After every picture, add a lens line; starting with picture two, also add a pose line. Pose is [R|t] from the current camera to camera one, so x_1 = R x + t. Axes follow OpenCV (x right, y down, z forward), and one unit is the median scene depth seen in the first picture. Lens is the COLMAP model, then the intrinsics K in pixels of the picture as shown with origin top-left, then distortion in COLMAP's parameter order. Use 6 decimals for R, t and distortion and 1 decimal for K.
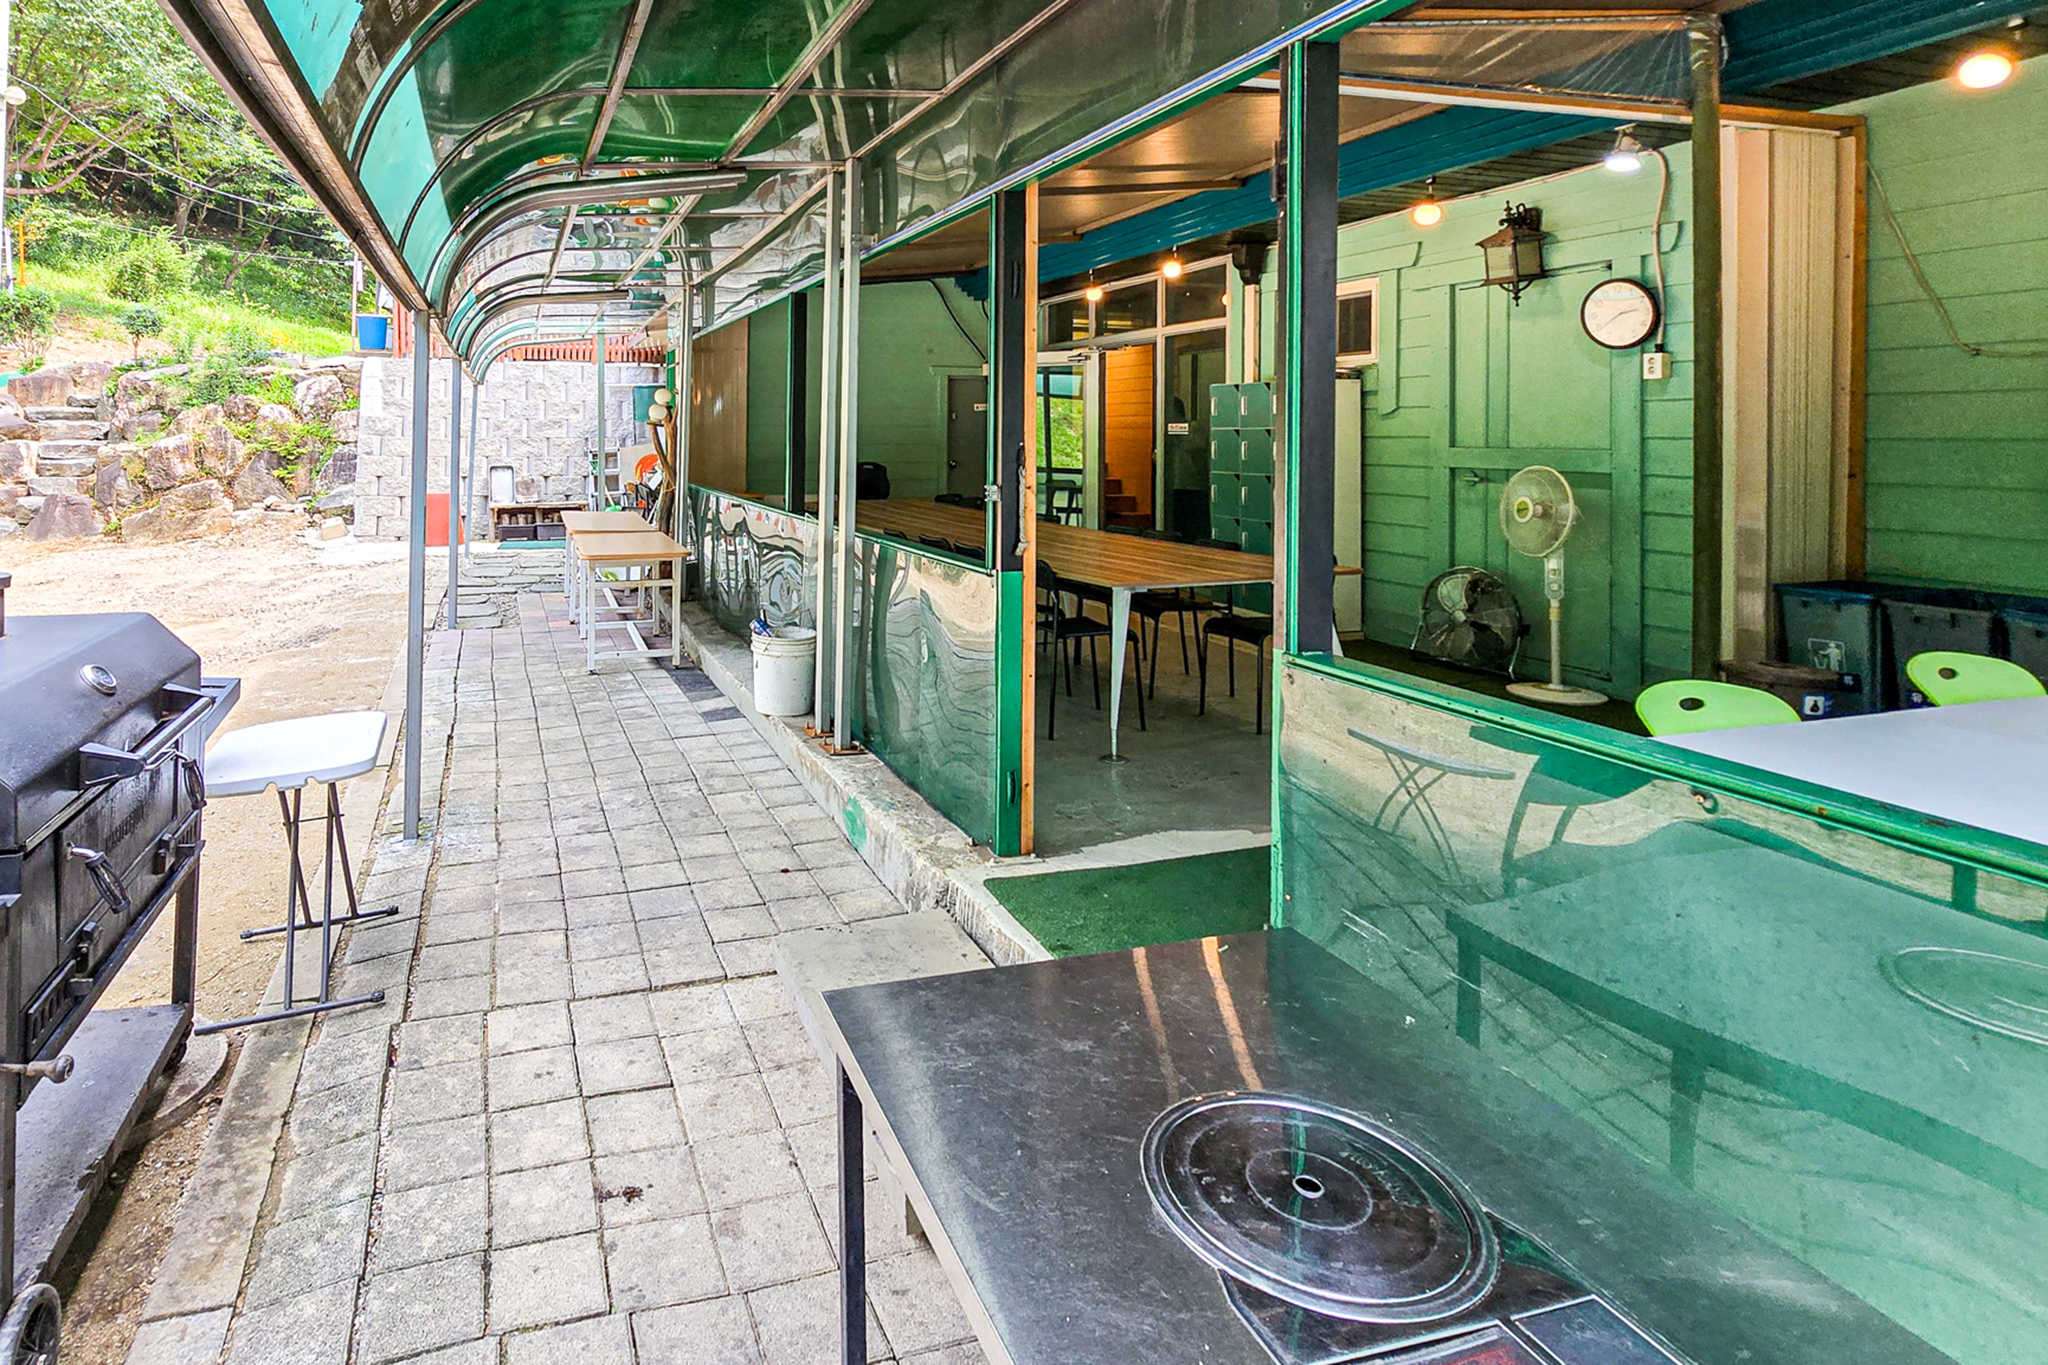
lens RADIAL K [[980.5, 0, 1024.0], [0, 980.5, 682.5], [0, 0, 1]] dist [-0.001970, -0.001019]
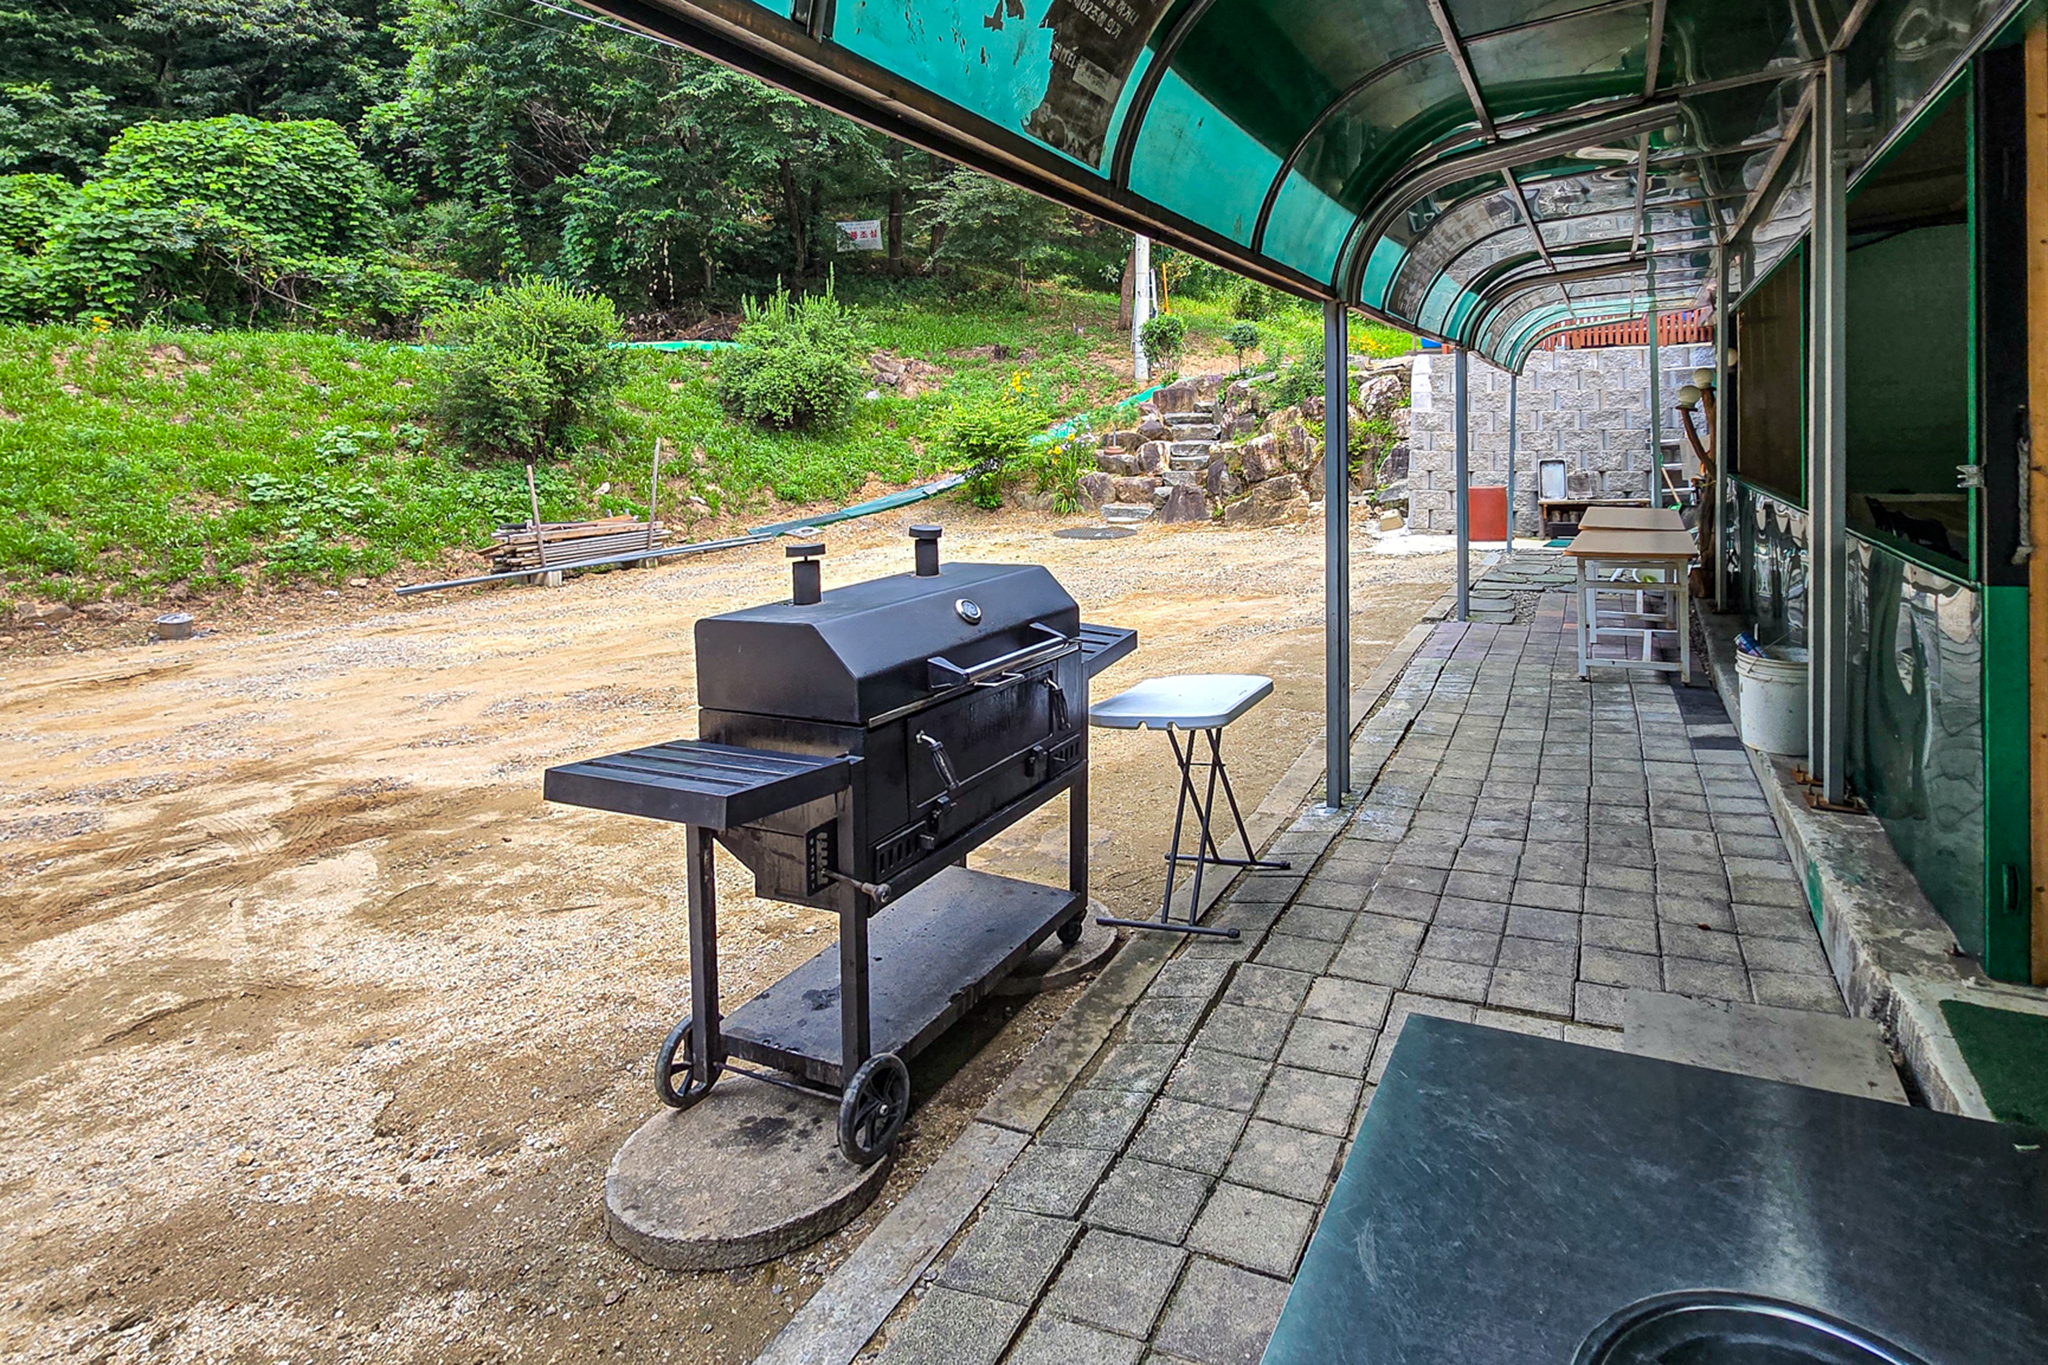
lens RADIAL K [[1037.4, 0, 1024.0], [0, 1037.4, 682.5], [0, 0, 1]] dist [-0.010938, -0.001238]
pose [[0.773572, 0.131512, -0.619912, -0.242683], [-0.120603, 0.990903, 0.059720, -0.001181], [0.622127, 0.028566, 0.782395, -0.104938]]
